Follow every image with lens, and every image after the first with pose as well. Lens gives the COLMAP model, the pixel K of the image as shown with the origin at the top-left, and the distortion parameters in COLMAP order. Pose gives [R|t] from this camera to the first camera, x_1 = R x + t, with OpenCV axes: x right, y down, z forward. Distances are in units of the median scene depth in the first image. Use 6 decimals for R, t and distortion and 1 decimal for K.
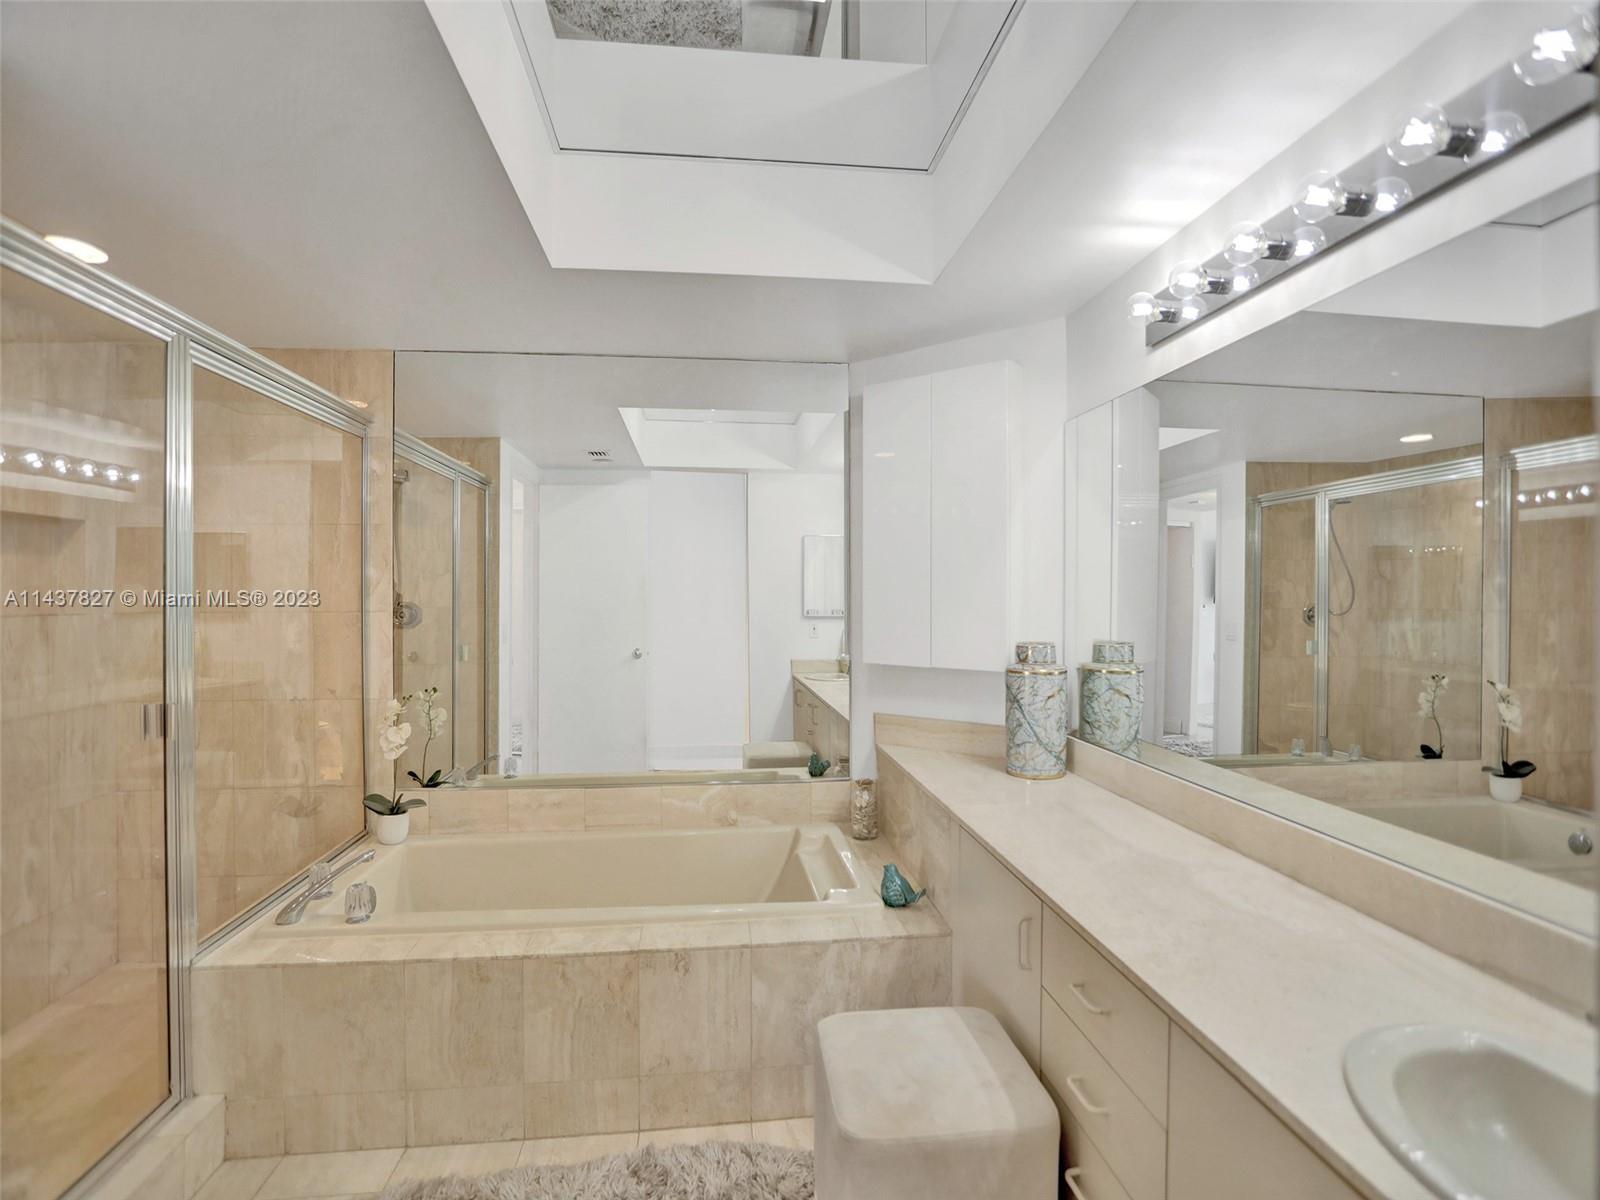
lens RADIAL K [[773.0, 0, 798.4], [0, 773.0, 592.6], [0, 0, 1]] dist [-0.068310, 0.026244]
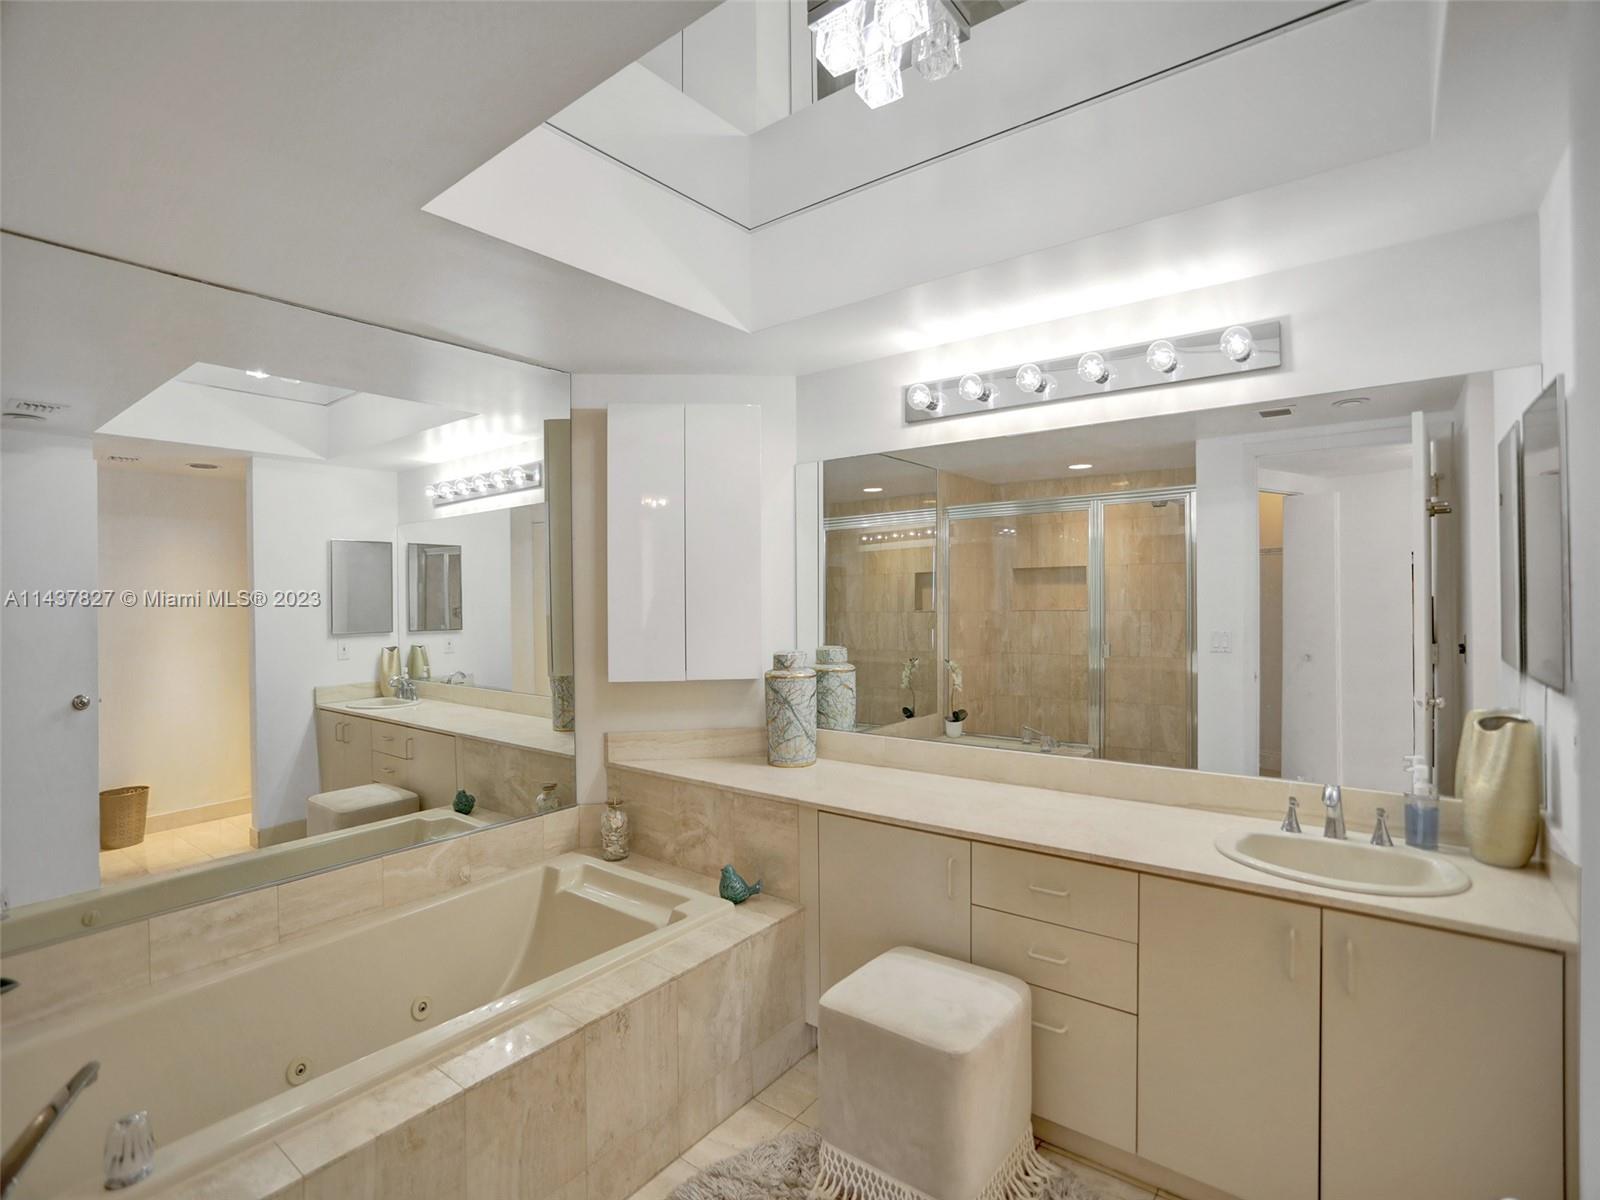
lens RADIAL K [[773.0, 0, 798.4], [0, 773.0, 592.6], [0, 0, 1]] dist [-0.068310, 0.026244]
pose [[0.693711, -0.005824, 0.720230, -0.549613], [0.009838, 0.999951, -0.001389, -0.024011], [-0.720187, 0.008049, 0.693734, 0.171665]]
